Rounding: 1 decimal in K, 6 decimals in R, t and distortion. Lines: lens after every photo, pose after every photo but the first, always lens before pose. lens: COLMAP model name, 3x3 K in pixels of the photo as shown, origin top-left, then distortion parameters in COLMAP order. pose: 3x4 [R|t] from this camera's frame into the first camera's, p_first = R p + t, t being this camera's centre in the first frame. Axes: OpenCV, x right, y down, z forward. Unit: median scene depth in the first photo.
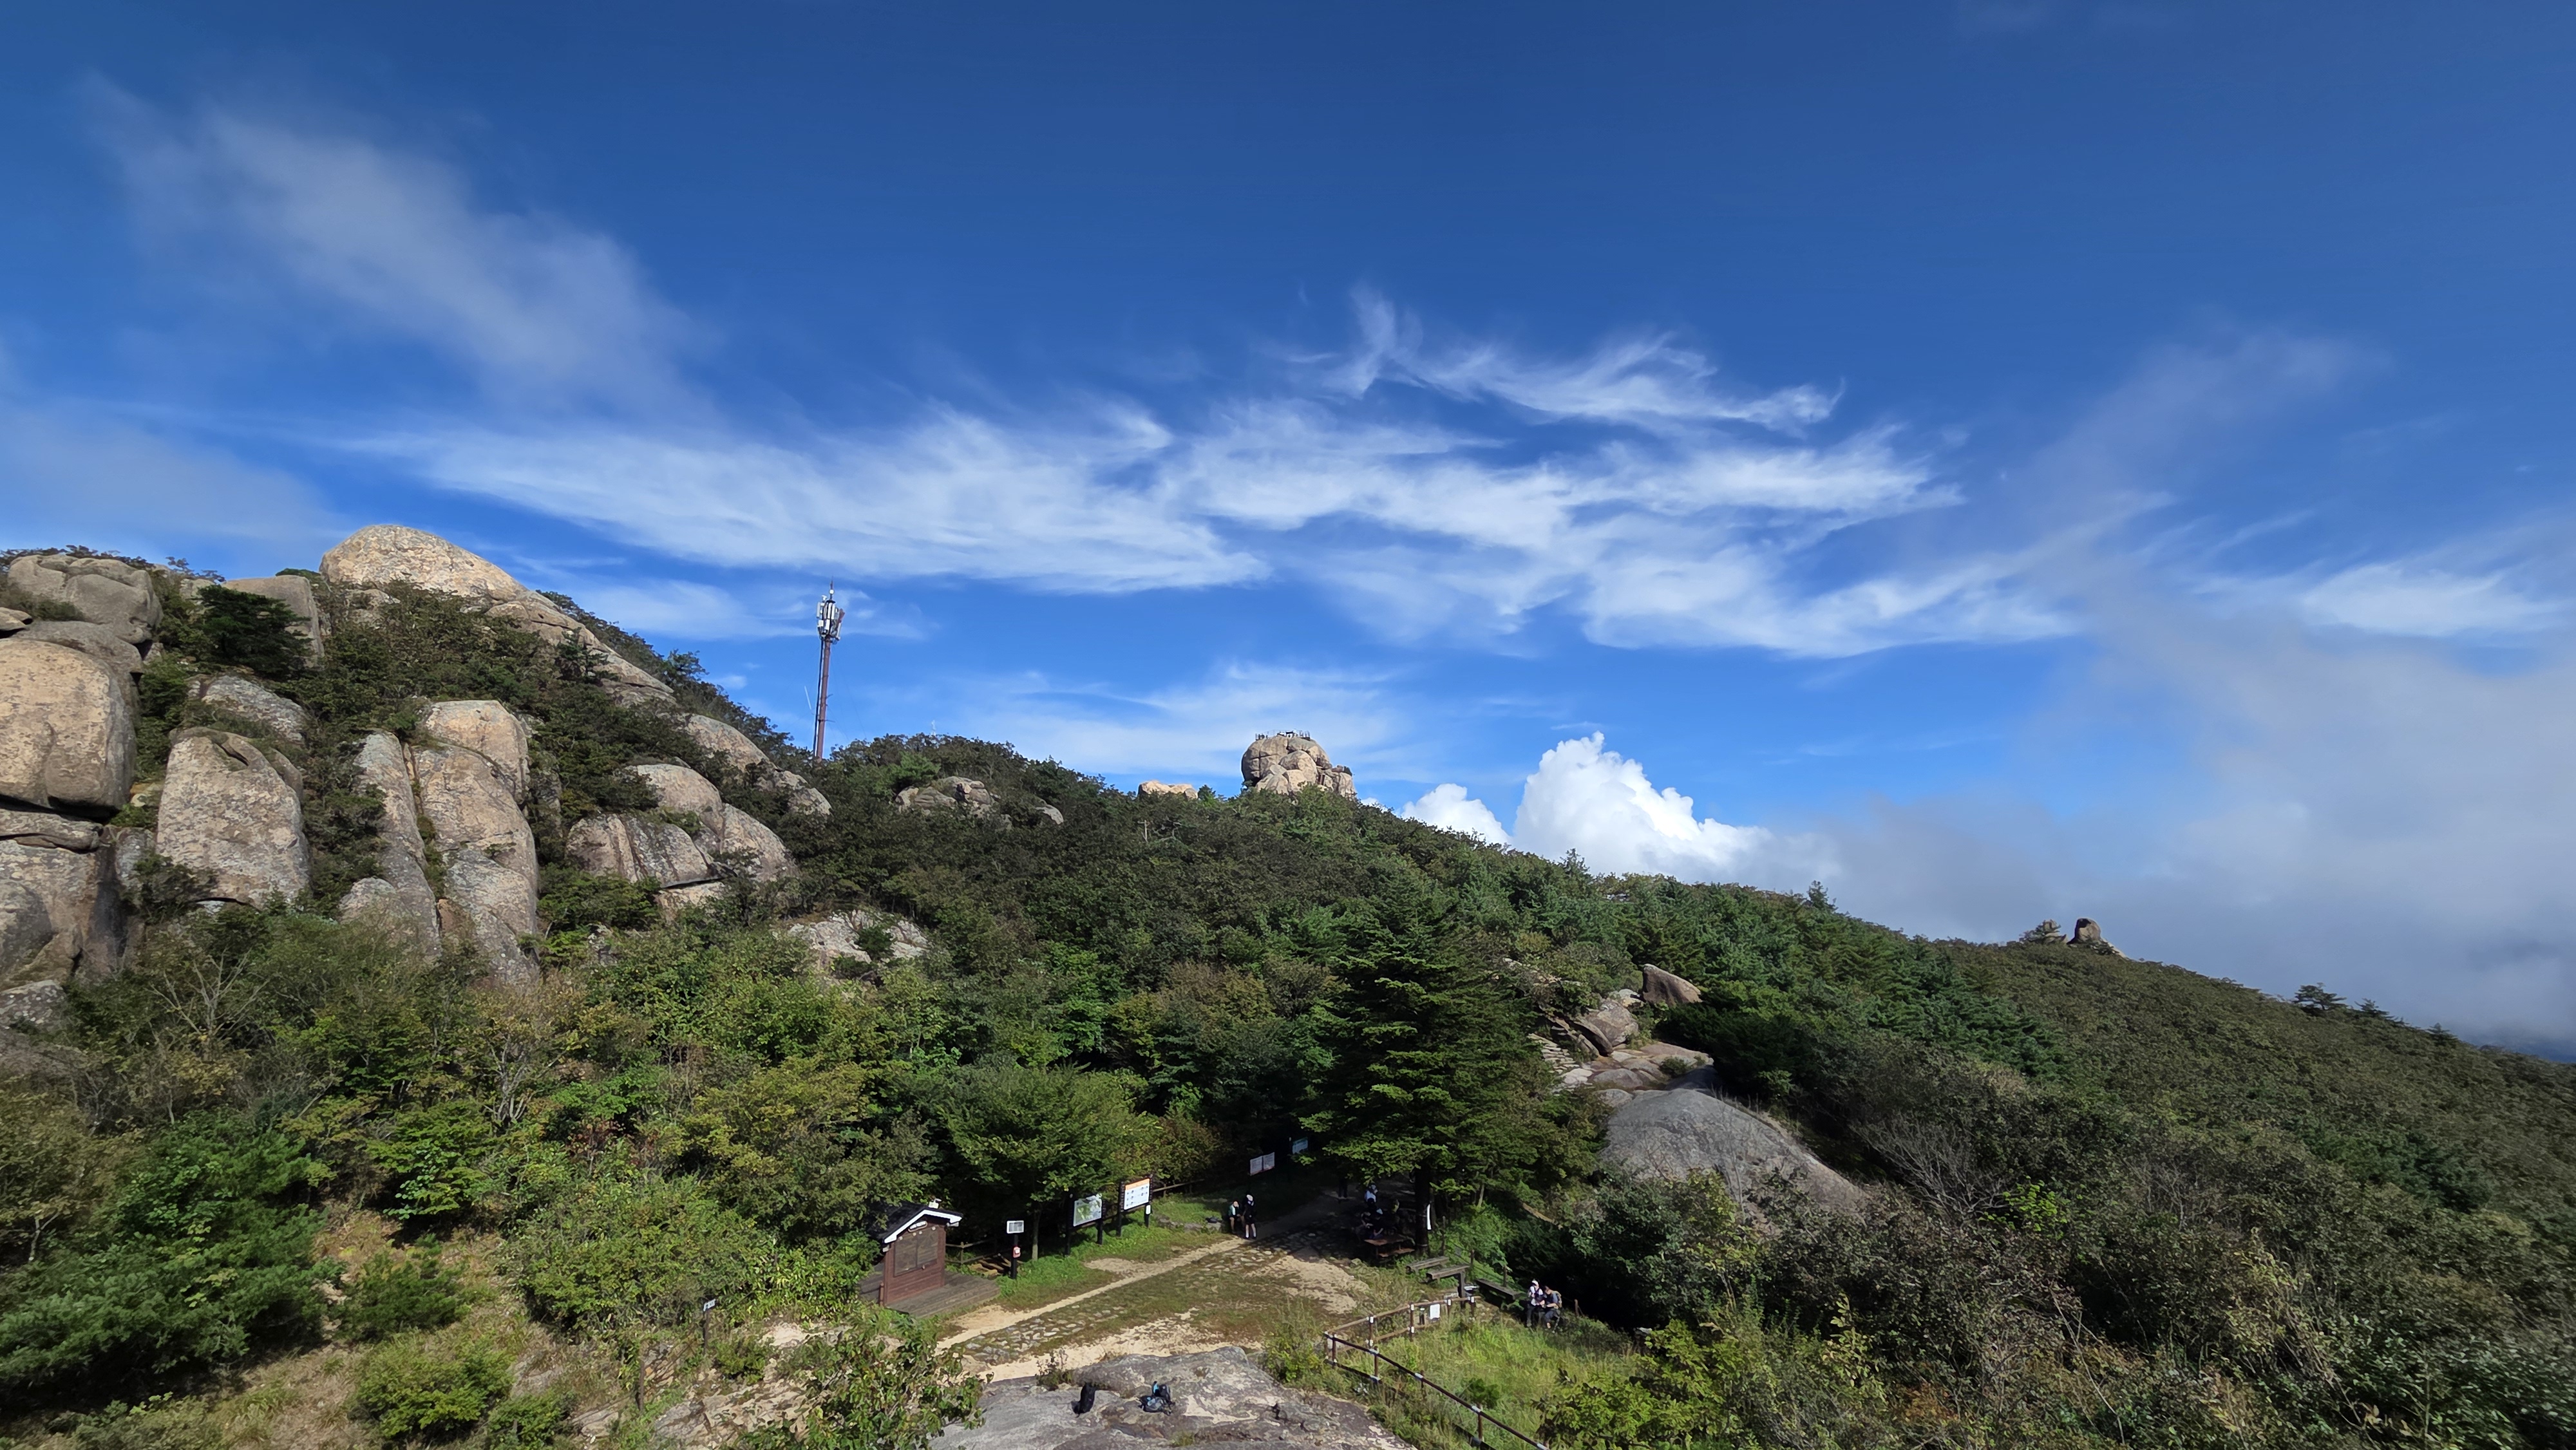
lens RADIAL K [[1050.1, 0, 1288.0], [0, 1050.1, 725.0], [0, 0, 1]] dist [-0.001749, 0.000548]
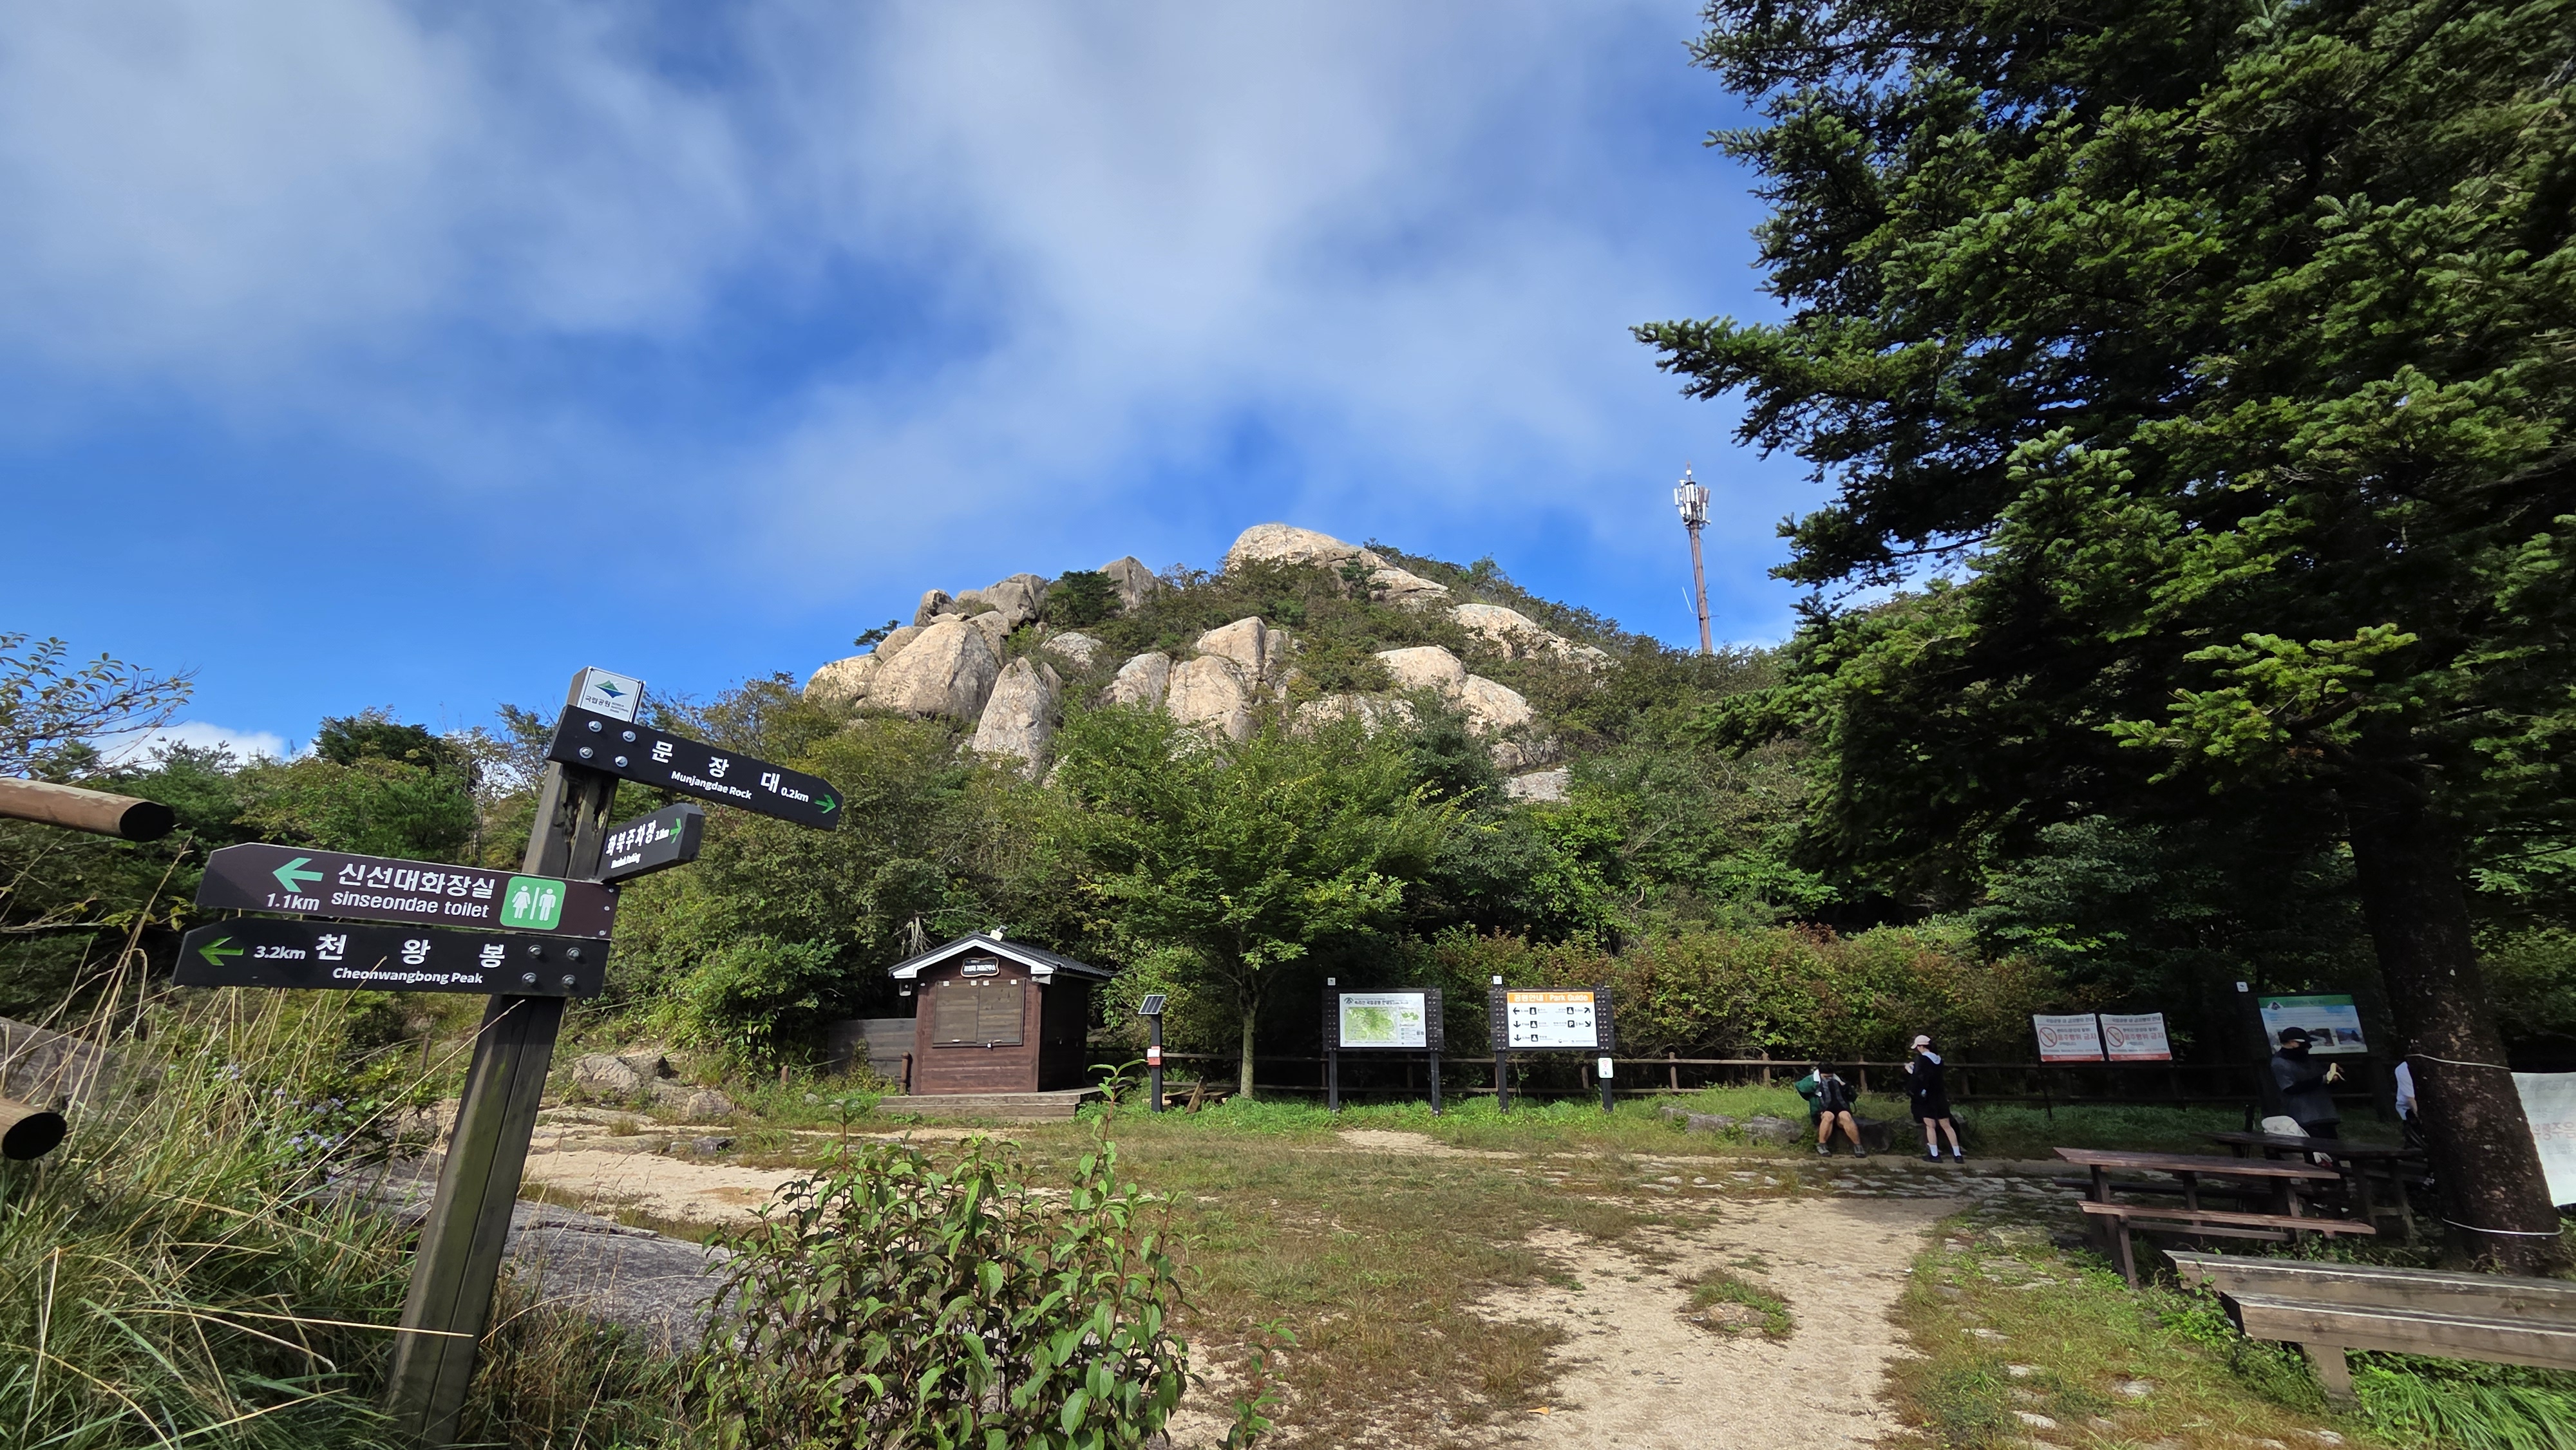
lens RADIAL K [[1050.1, 0, 1288.0], [0, 1050.1, 725.0], [0, 0, 1]] dist [-0.001749, 0.000548]
pose [[0.481199, -0.231854, -0.845394, 0.153383], [0.176956, 0.970227, -0.165366, 0.306868], [0.858565, -0.070024, 0.507901, 0.561398]]
